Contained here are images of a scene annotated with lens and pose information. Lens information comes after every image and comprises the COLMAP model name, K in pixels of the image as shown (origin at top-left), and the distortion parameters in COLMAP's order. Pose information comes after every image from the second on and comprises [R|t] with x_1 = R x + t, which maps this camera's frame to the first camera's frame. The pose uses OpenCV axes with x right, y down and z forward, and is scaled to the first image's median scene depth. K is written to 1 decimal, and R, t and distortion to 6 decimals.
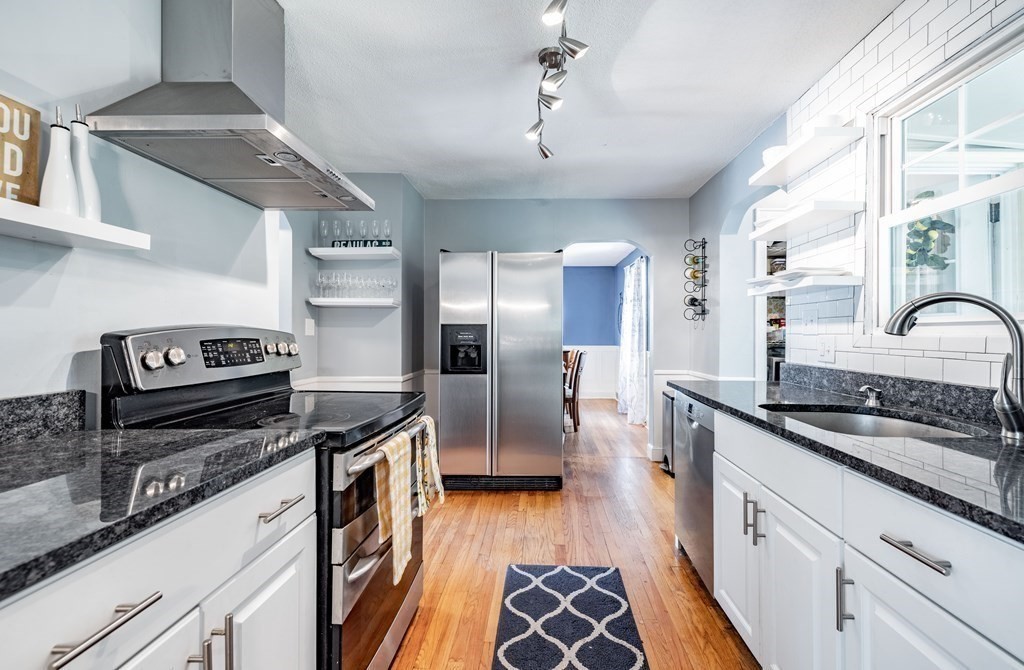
lens RADIAL K [[439.6, 0, 531.4], [0, 439.6, 332.3], [0, 0, 1]] dist [0.000171, -0.000153]
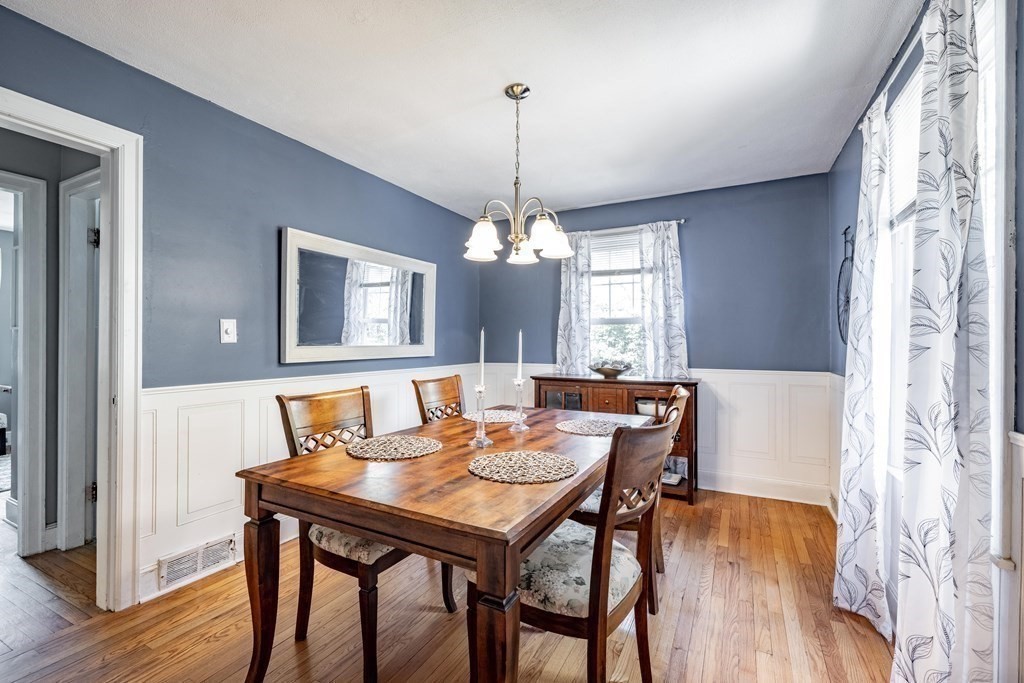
lens RADIAL K [[437.0, 0, 527.9], [0, 437.0, 340.3], [0, 0, 1]] dist [-0.009069, -0.000145]
pose [[0.909070, -0.001379, -0.416641, 0.408325], [0.001118, 0.999999, -0.000870, 0.009077], [0.416642, 0.000325, 0.909071, 2.037767]]
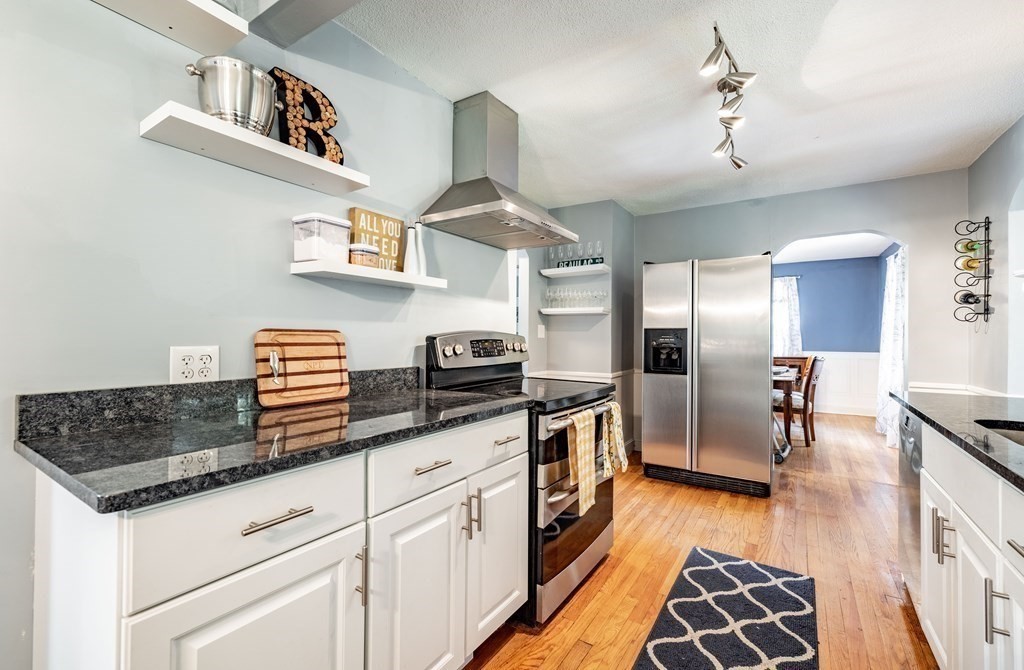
lens RADIAL K [[439.6, 0, 519.4], [0, 439.6, 330.7], [0, 0, 1]] dist [0.000171, -0.000153]
pose [[0.854114, -0.002348, -0.520081, 0.165788], [-0.003099, 0.999949, -0.009605, -0.001331], [0.520077, 0.009815, 0.854063, -0.197515]]
